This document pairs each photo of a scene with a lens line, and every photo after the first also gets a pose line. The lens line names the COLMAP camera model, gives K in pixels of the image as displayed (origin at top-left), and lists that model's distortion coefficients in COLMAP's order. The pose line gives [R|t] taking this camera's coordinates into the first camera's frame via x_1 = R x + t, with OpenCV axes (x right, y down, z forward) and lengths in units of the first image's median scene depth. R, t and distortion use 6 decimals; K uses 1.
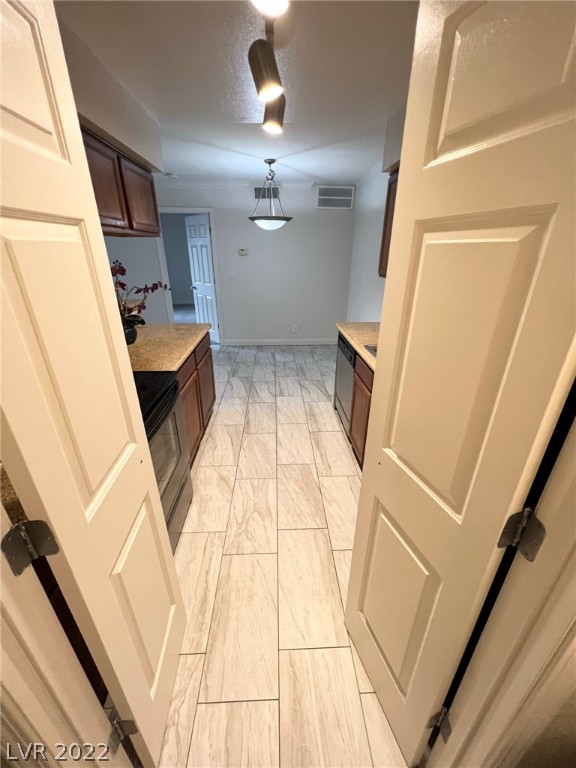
lens RADIAL K [[307.4, 0, 288.0], [0, 307.4, 384.0], [0, 0, 1]] dist [-0.001391, 0.000506]
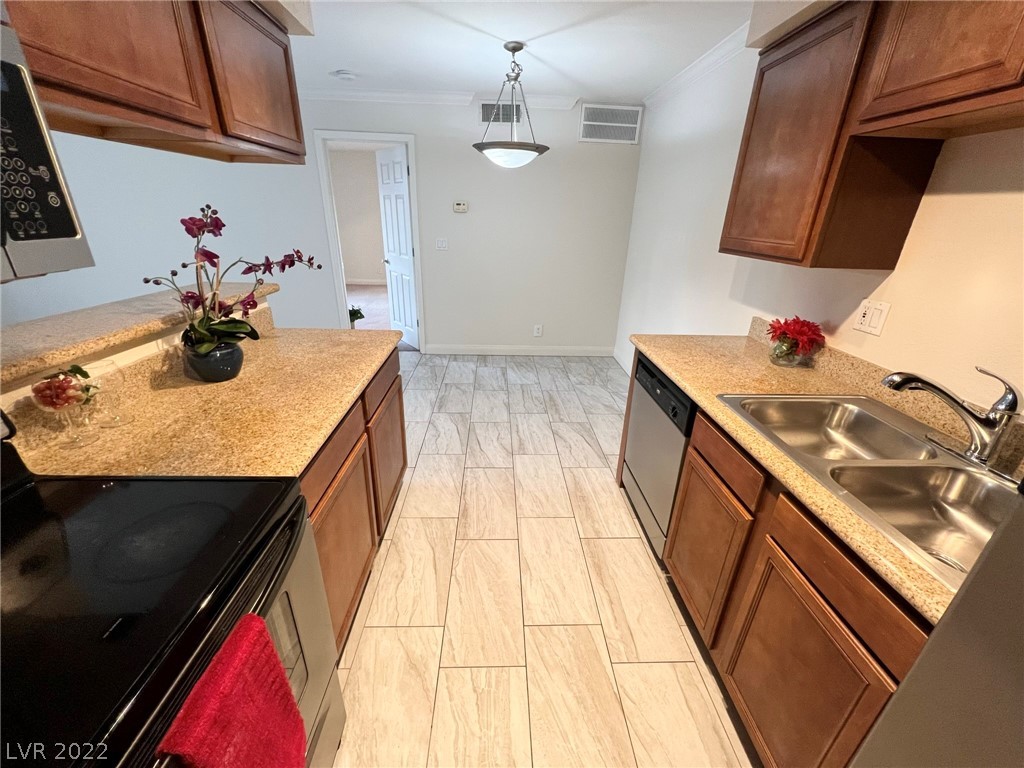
lens RADIAL K [[409.9, 0, 512.1], [0, 409.9, 385.7], [0, 0, 1]] dist [-0.001391, 0.000506]
pose [[0.999691, 0.024706, 0.002569, -0.047697], [-0.024666, 0.999589, -0.014631, -0.080489], [-0.002930, 0.014563, 0.999890, 0.239495]]
